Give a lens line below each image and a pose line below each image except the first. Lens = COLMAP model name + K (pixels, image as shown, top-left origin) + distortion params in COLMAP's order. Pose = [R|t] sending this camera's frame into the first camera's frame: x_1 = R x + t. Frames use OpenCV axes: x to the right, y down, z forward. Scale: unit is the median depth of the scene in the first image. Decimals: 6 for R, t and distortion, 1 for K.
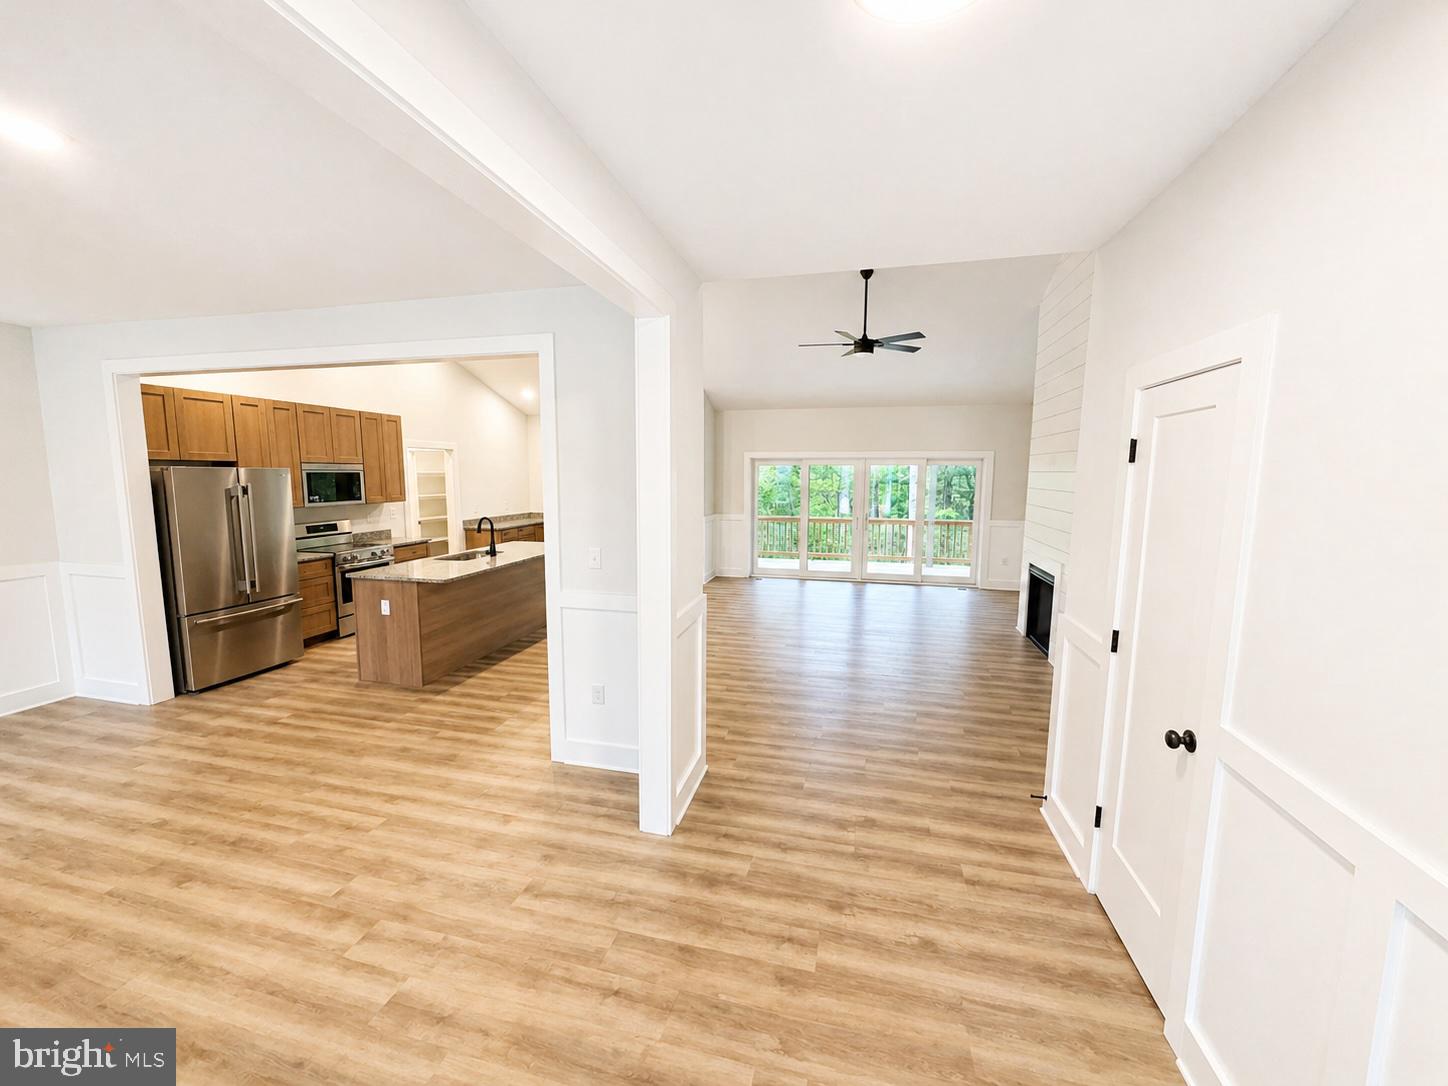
lens RADIAL K [[572.1, 0, 722.7], [0, 572.1, 538.8], [0, 0, 1]] dist [-0.007899, -0.002119]
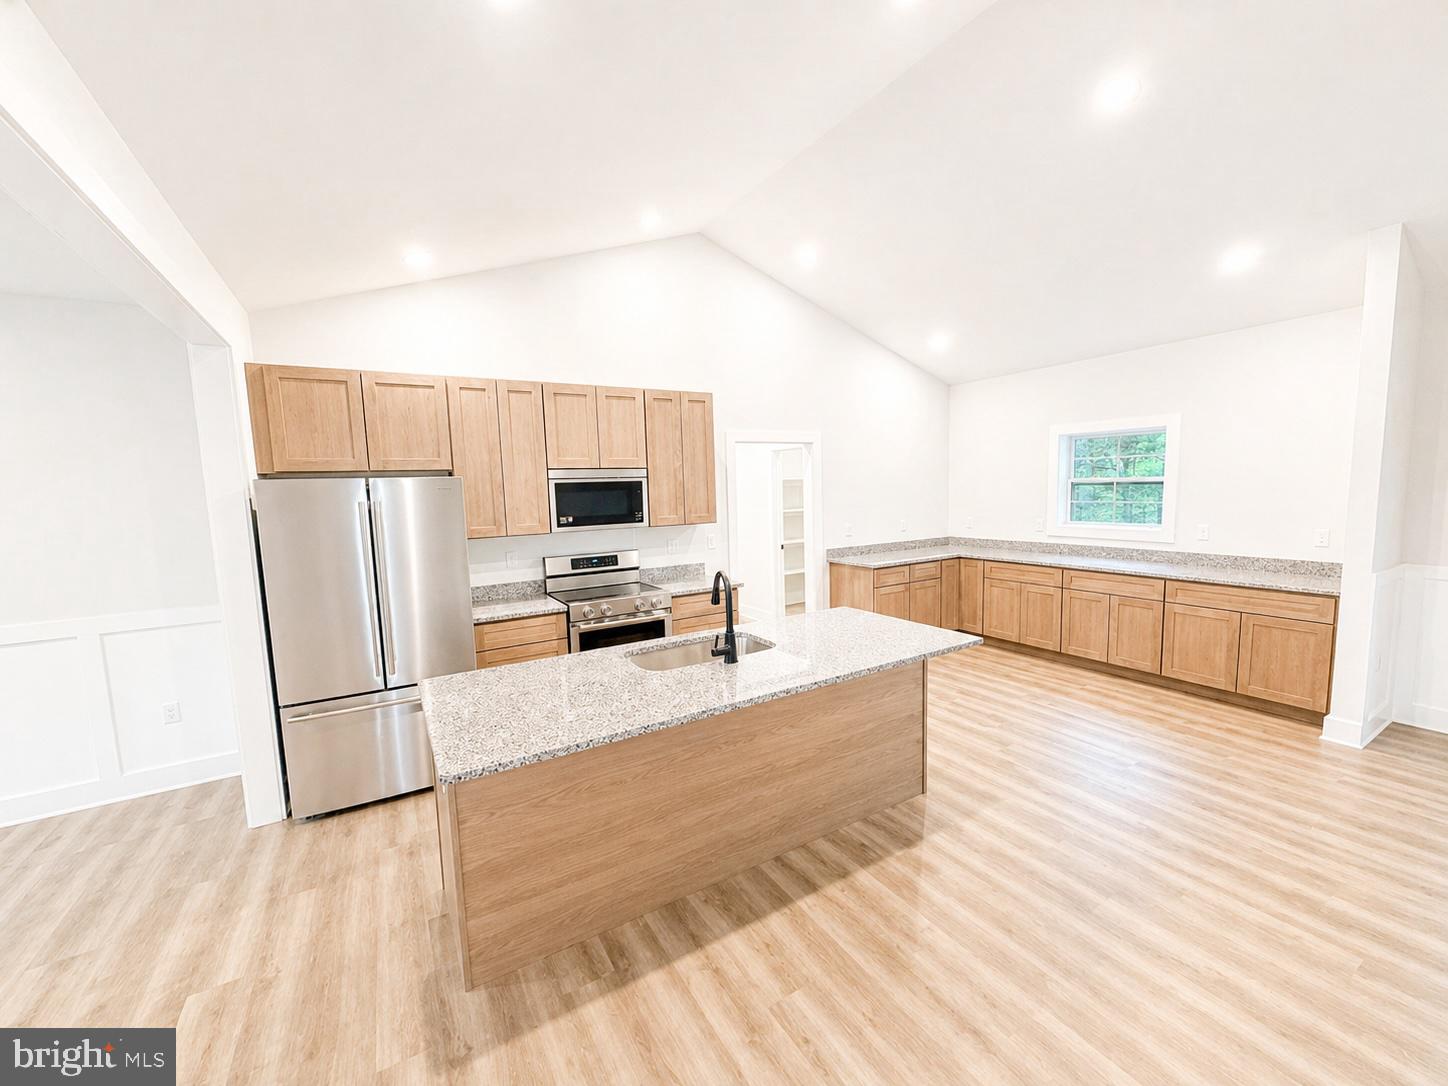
lens RADIAL K [[572.1, 0, 716.8], [0, 572.1, 547.7], [0, 0, 1]] dist [-0.007899, -0.002119]
pose [[0.692395, 0.047560, -0.719950, -0.093070], [-0.048807, 0.998627, 0.019030, -0.058666], [0.719866, 0.021962, 0.693765, 0.639021]]
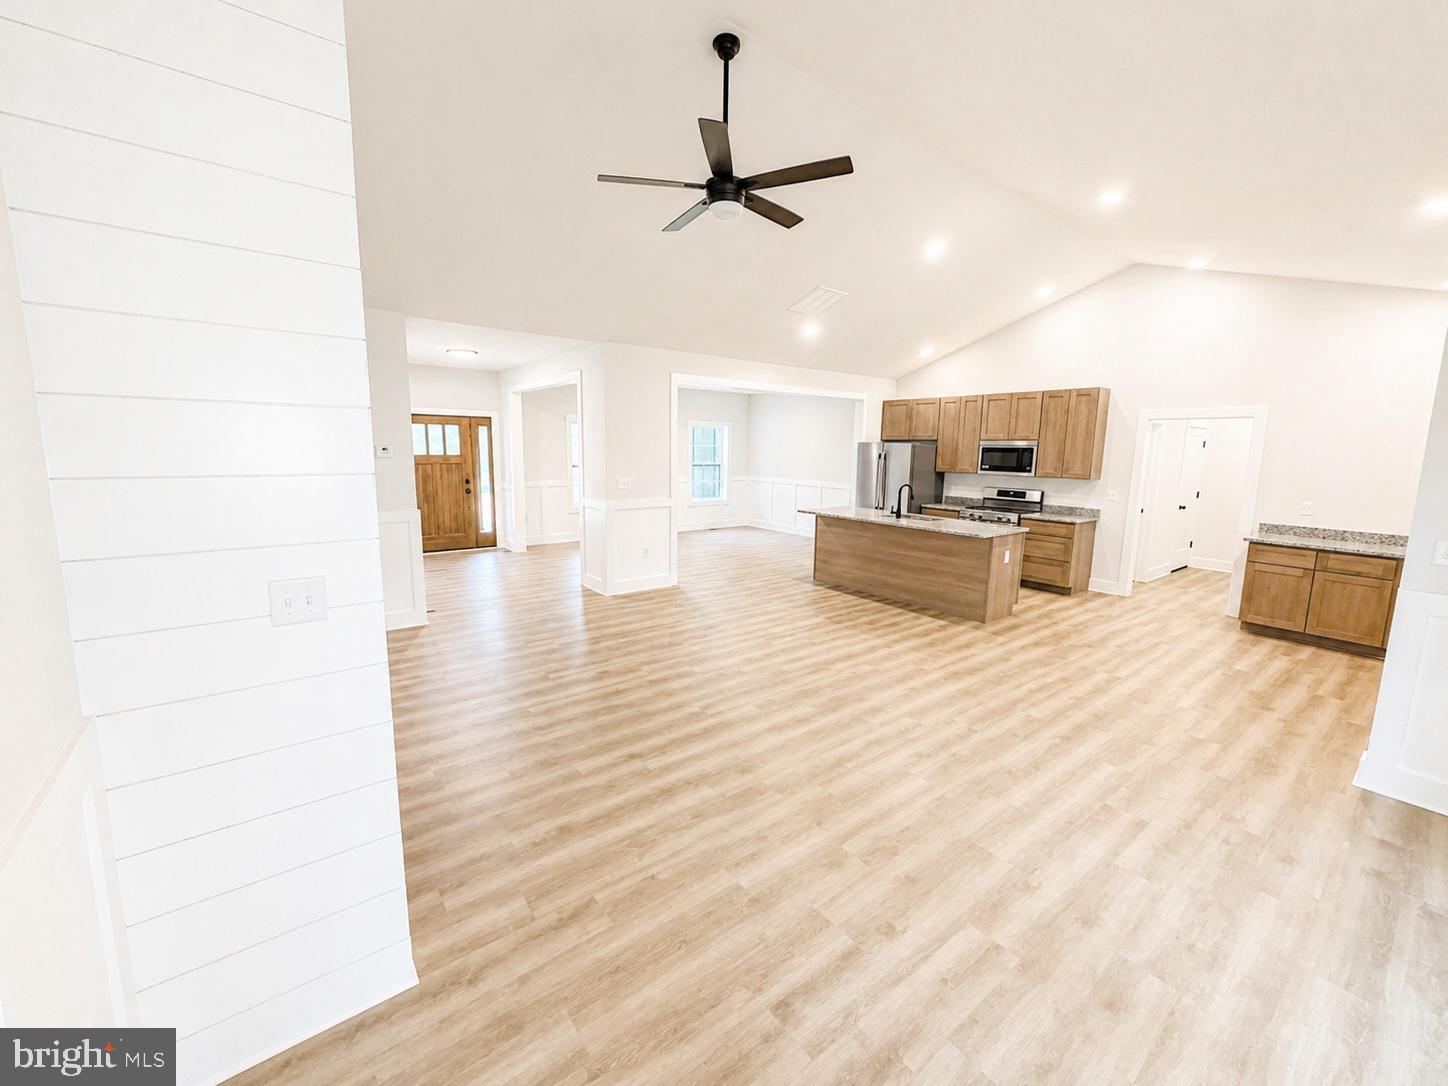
lens RADIAL K [[572.1, 0, 718.0], [0, 572.1, 532.1], [0, 0, 1]] dist [-0.007899, -0.002119]
pose [[-0.636212, 0.098264, -0.765231, 0.654372], [-0.109122, 0.970424, 0.215337, -0.137763], [0.763758, 0.220504, -0.606672, 1.324592]]
